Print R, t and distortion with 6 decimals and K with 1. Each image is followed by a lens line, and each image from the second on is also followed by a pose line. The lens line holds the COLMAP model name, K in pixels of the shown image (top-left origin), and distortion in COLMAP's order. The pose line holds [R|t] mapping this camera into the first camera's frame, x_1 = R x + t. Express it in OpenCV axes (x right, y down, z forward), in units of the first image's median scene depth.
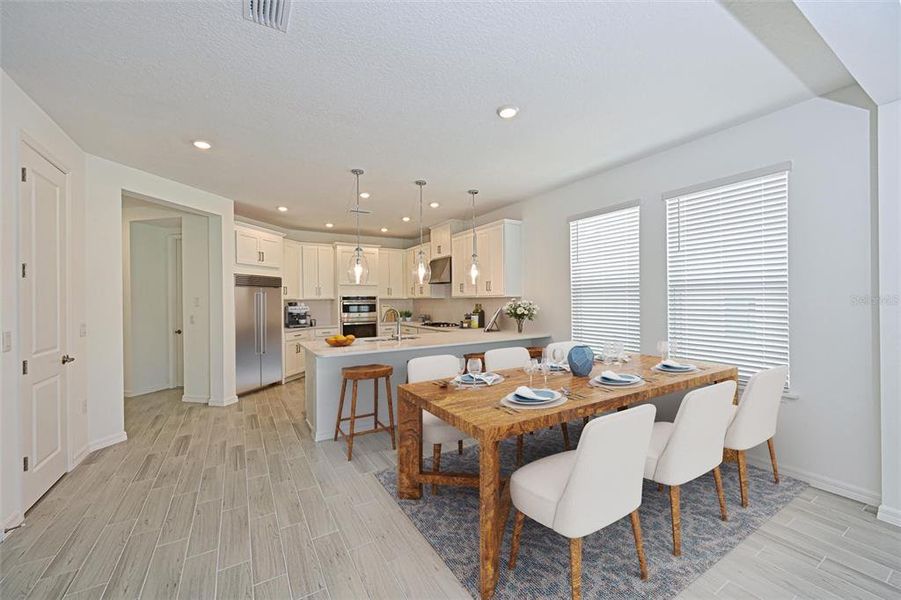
lens RADIAL K [[360.1, 0, 452.1], [0, 360.1, 299.2], [0, 0, 1]] dist [0.008743, 0.000214]
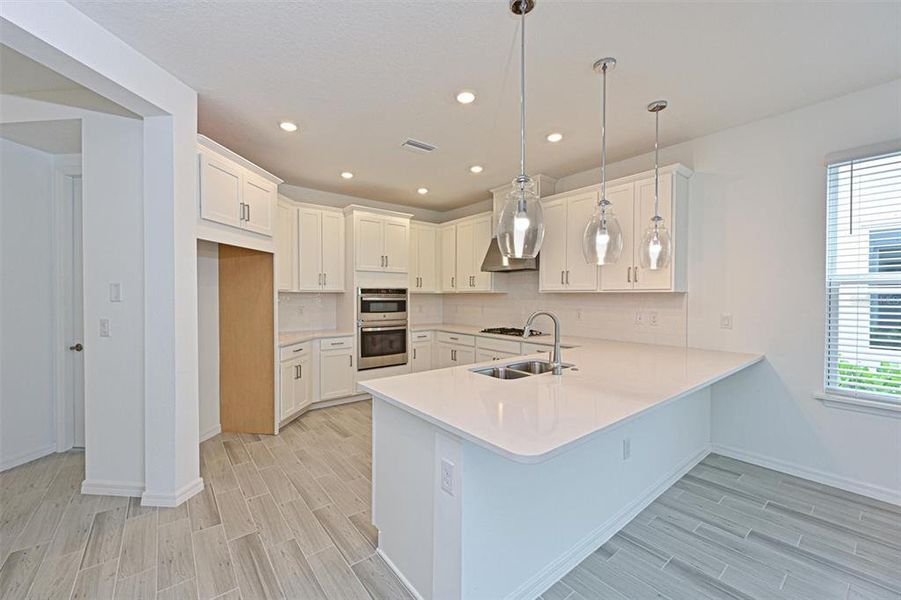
lens RADIAL K [[360.1, 0, 447.8], [0, 360.1, 300.8], [0, 0, 1]] dist [0.008743, 0.000214]
pose [[0.991388, 0.013097, 0.130301, -0.231561], [-0.015061, 0.999787, 0.014097, 0.003815], [-0.130088, -0.015938, 0.991374, 0.325761]]
